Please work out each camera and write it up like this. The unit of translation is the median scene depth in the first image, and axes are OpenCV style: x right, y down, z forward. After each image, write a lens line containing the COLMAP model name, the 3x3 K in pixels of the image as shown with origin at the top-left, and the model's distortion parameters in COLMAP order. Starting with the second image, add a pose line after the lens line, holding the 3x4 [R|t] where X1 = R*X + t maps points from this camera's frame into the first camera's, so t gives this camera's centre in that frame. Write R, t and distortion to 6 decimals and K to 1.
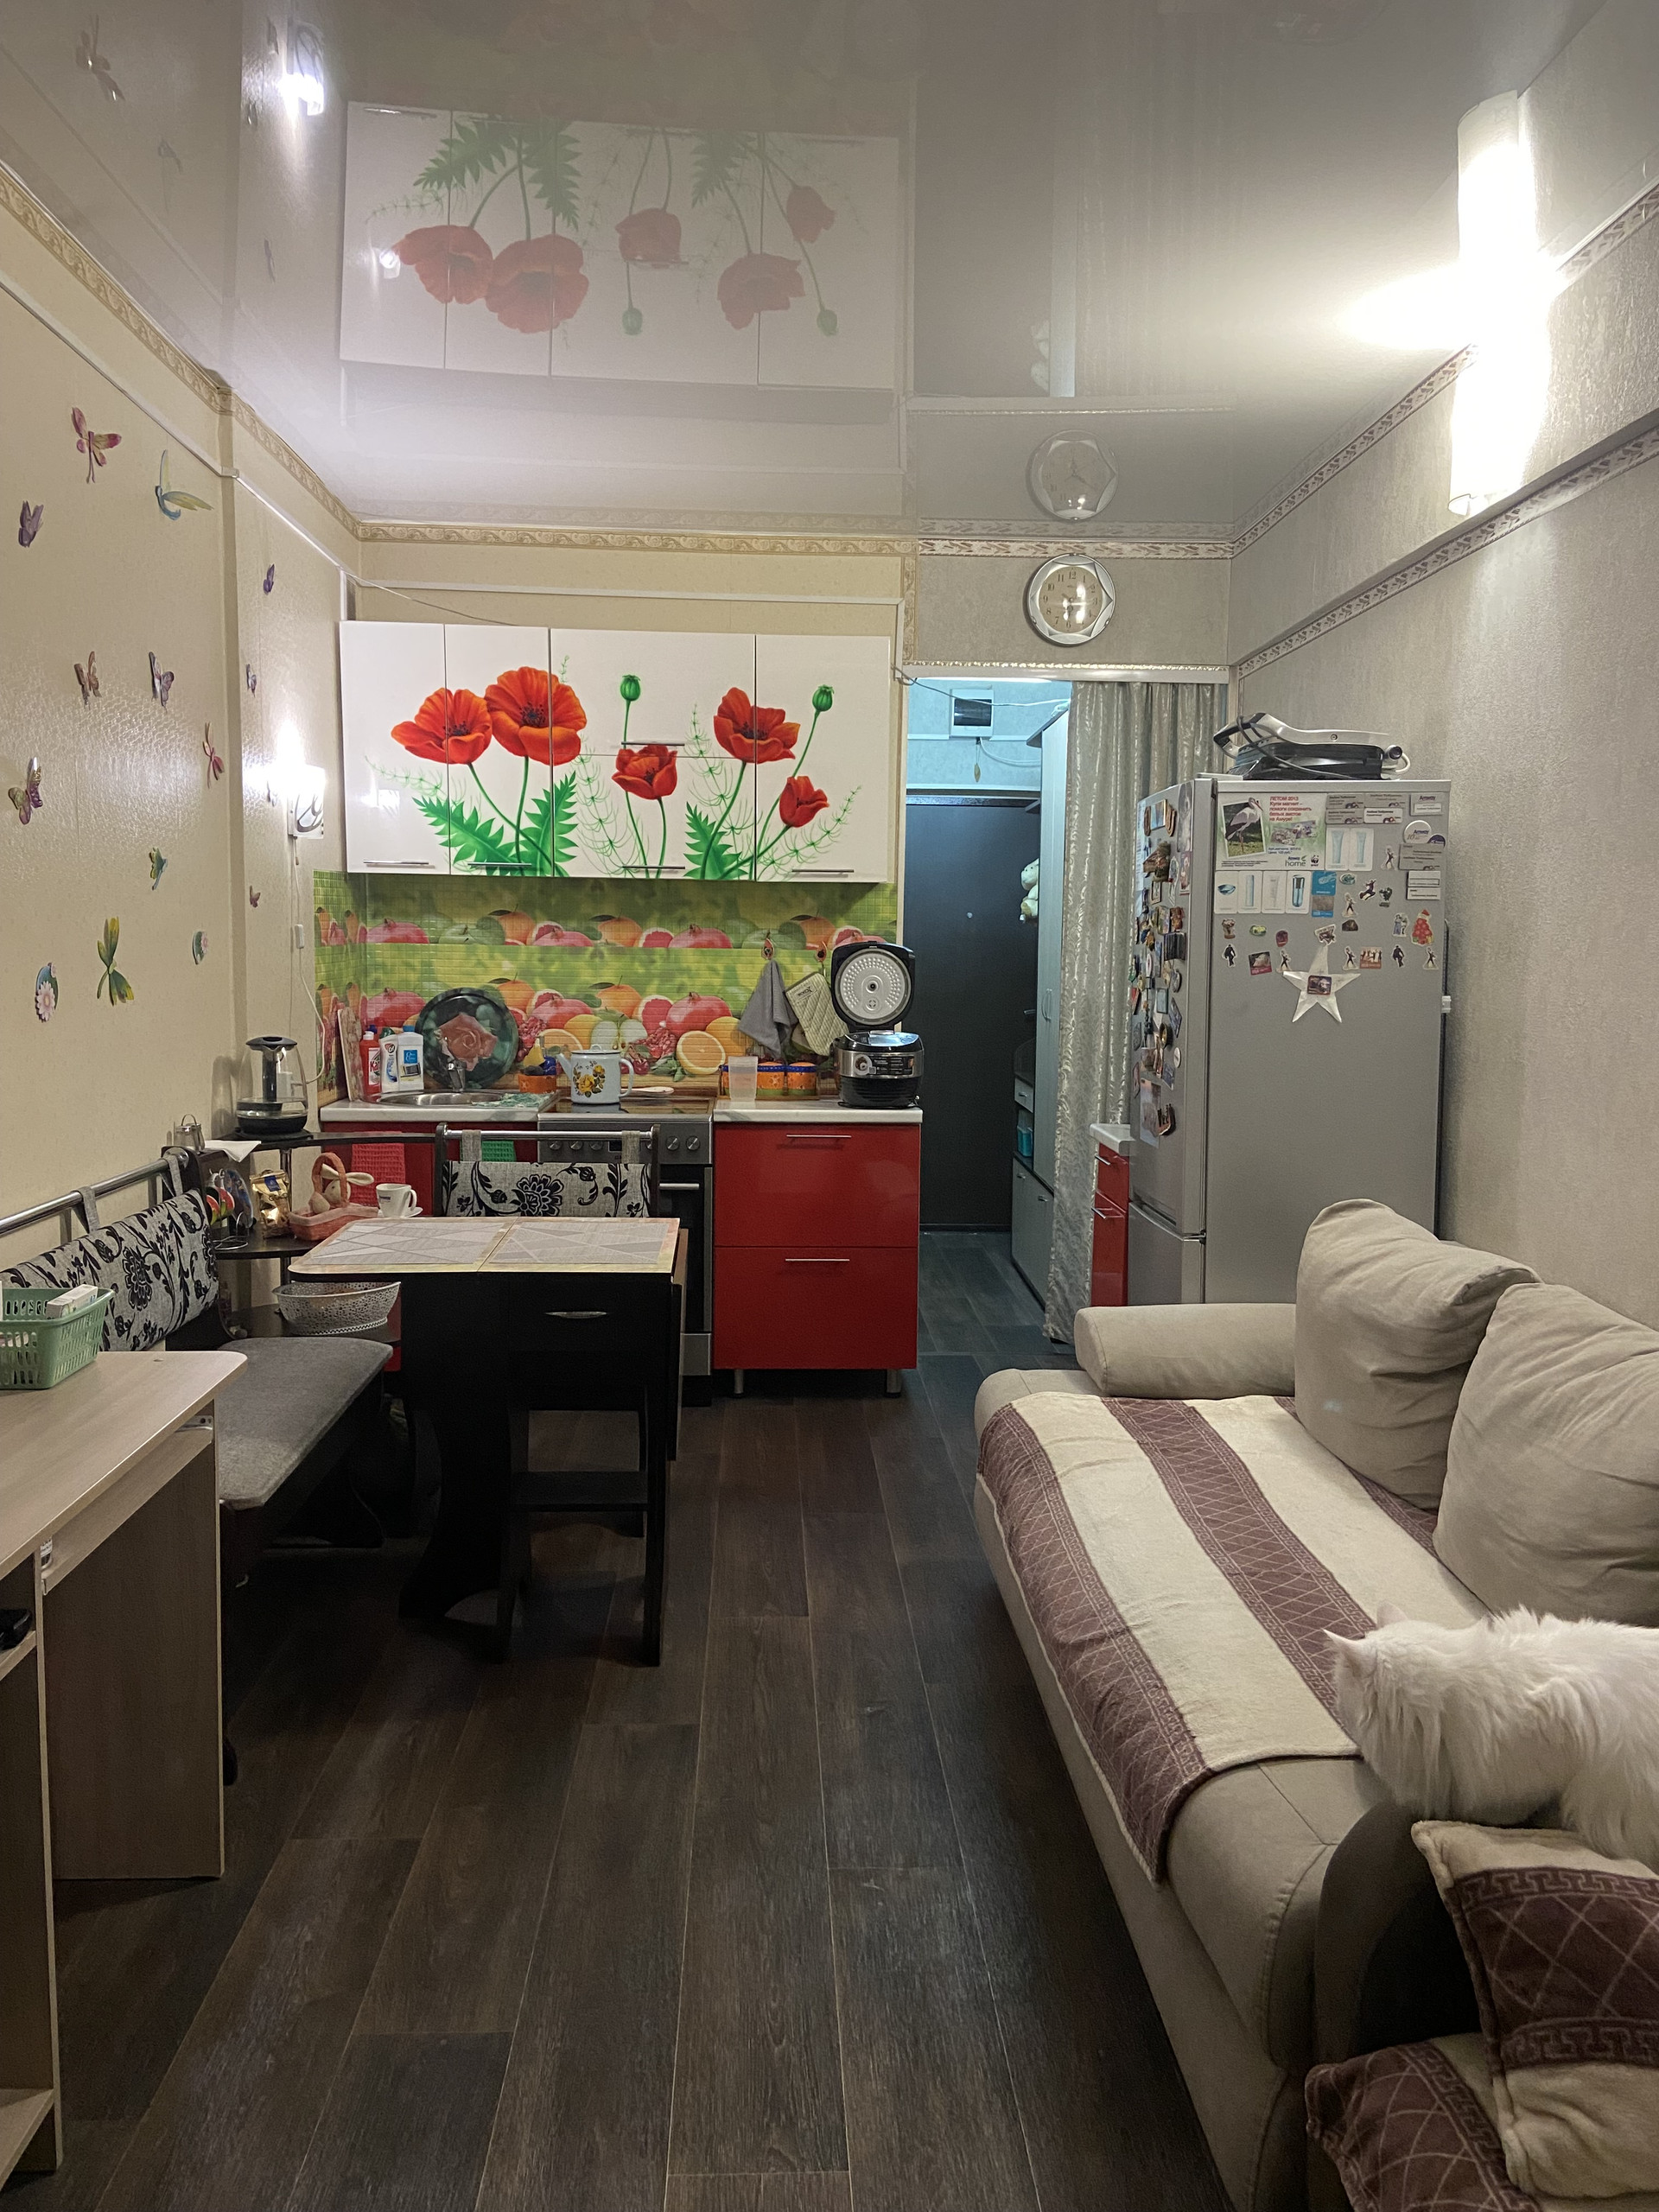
lens RADIAL K [[1696.9, 0, 833.0], [0, 1696.9, 1103.8], [0, 0, 1]] dist [0.119173, -0.144294]
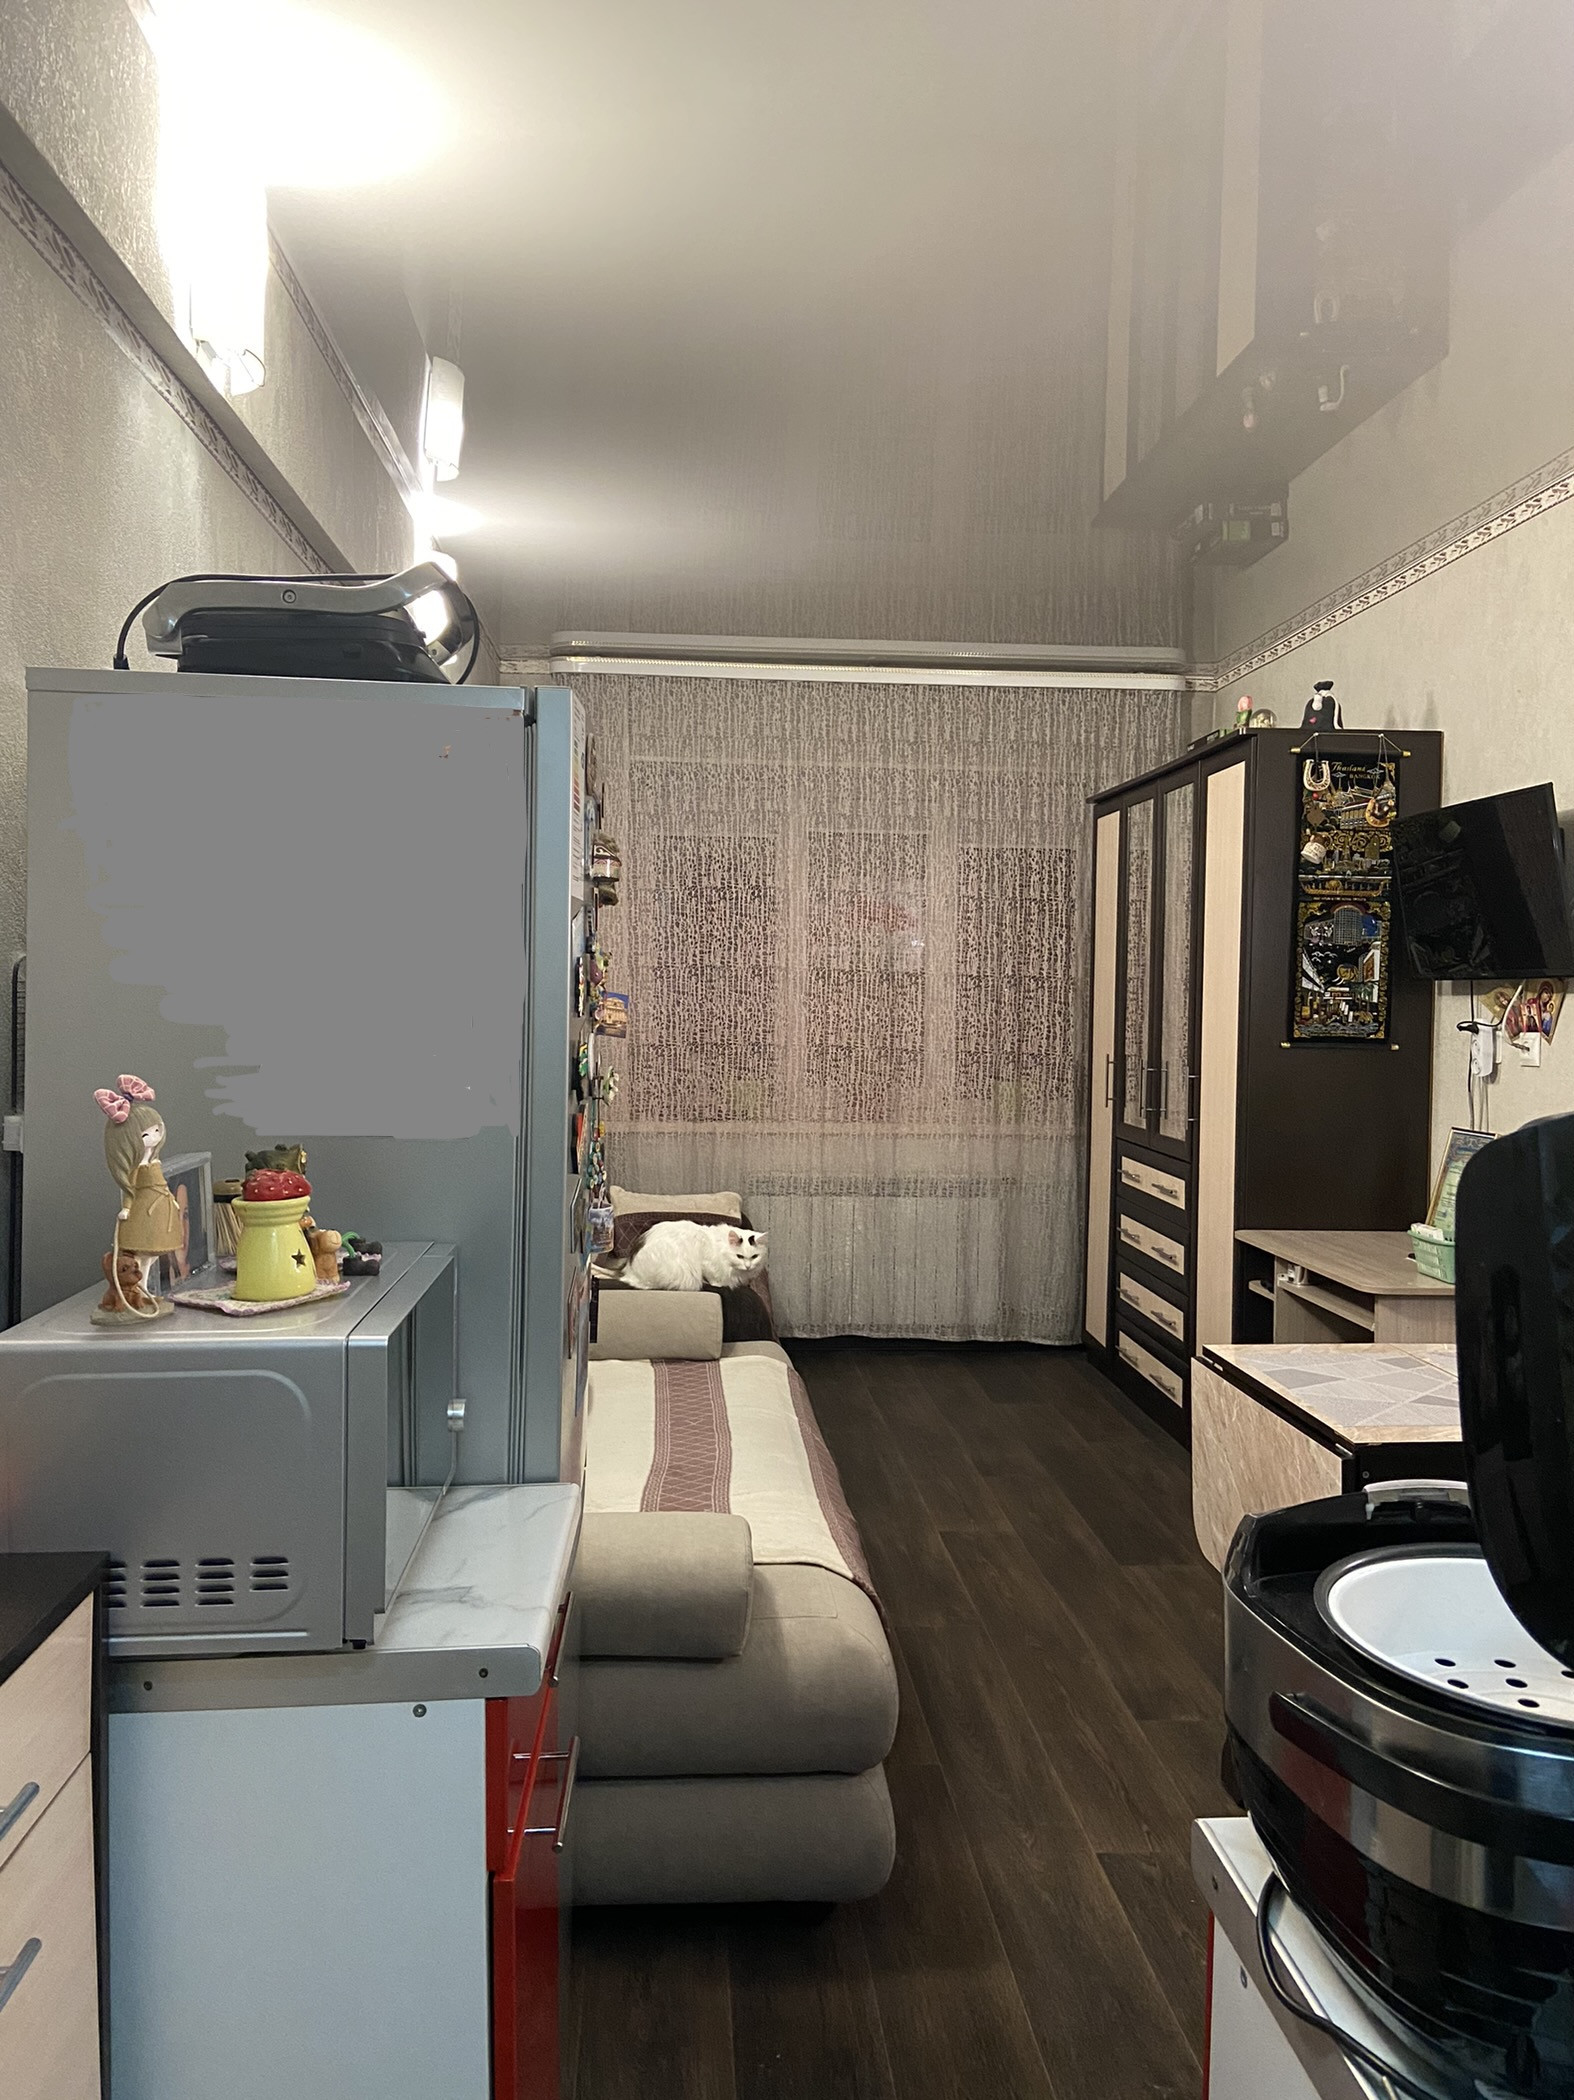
lens RADIAL K [[1611.0, 0, 791.1], [0, 1611.0, 1046.5], [0, 0, 1]] dist [0.119173, -0.144294]
pose [[-0.998941, -0.018101, -0.042308, 0.162720], [-0.023232, 0.991993, 0.124134, -0.156462], [0.039723, 0.124985, -0.991363, 1.681554]]
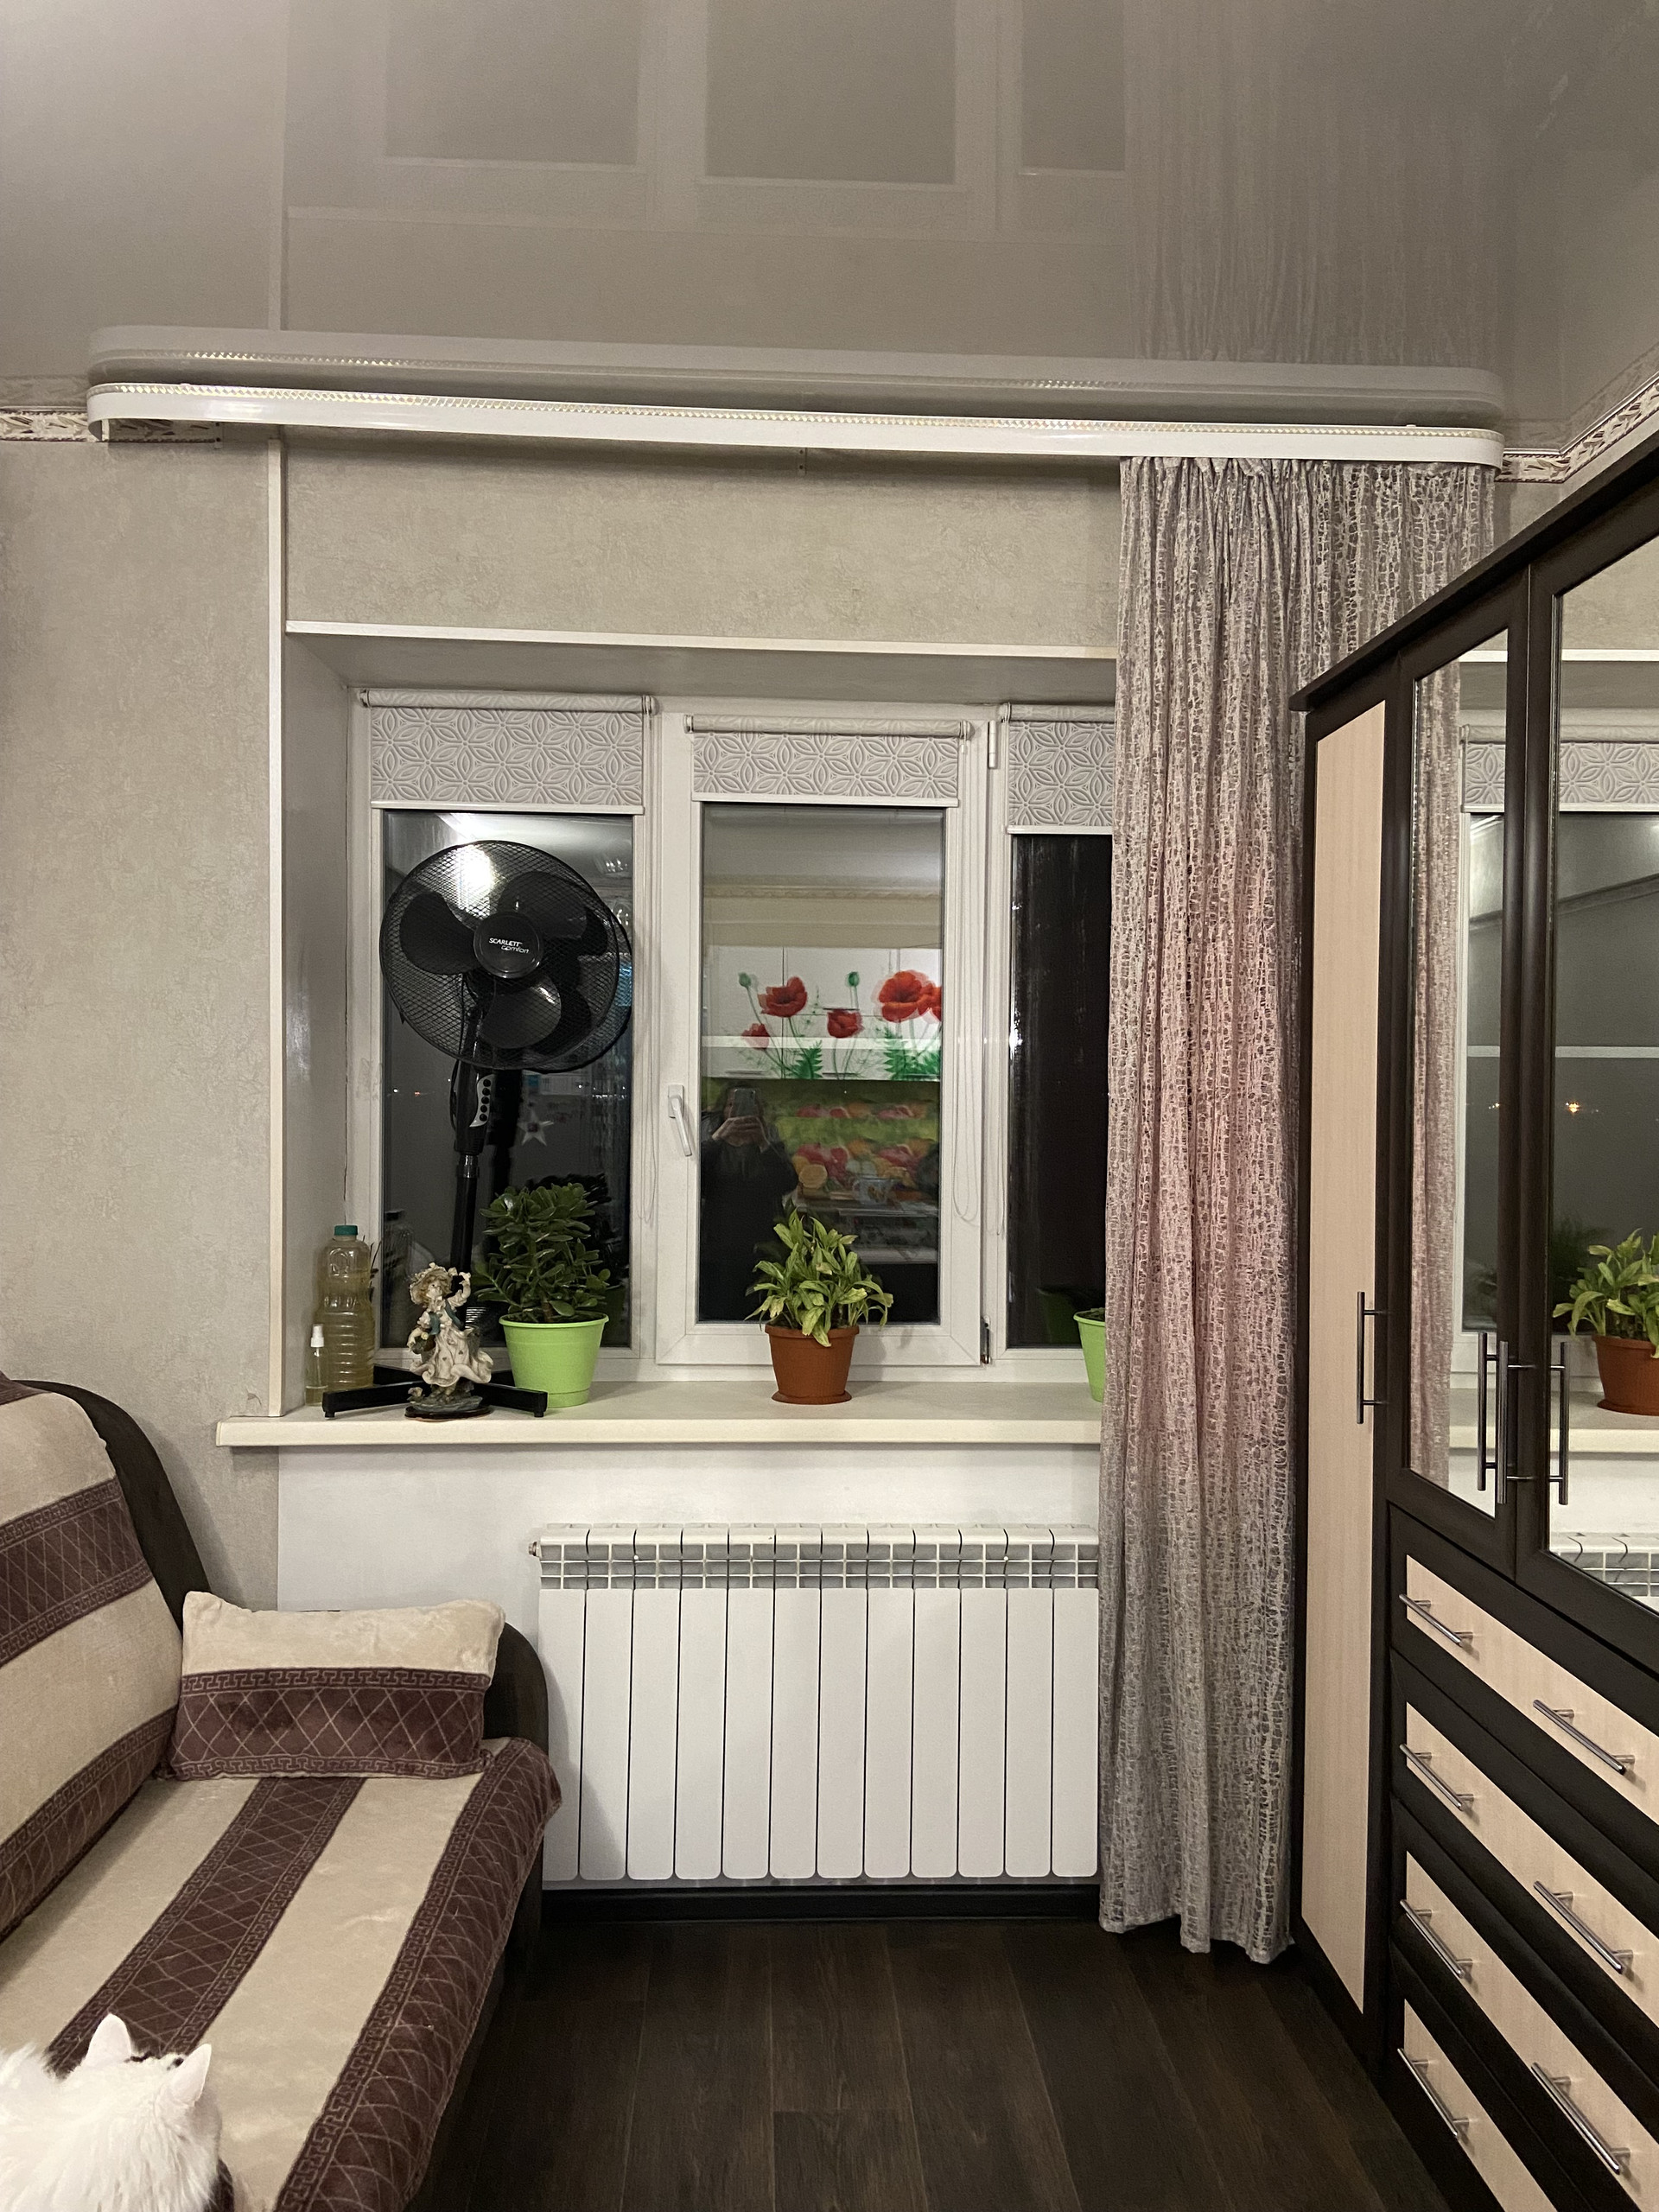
lens RADIAL K [[1696.9, 0, 824.1], [0, 1696.9, 1109.5], [0, 0, 1]] dist [0.119173, -0.144294]
pose [[-0.999738, -0.020653, -0.009878, 0.078814], [-0.021470, 0.995588, 0.091346, -0.120431], [0.007947, 0.091534, -0.995770, 1.202540]]
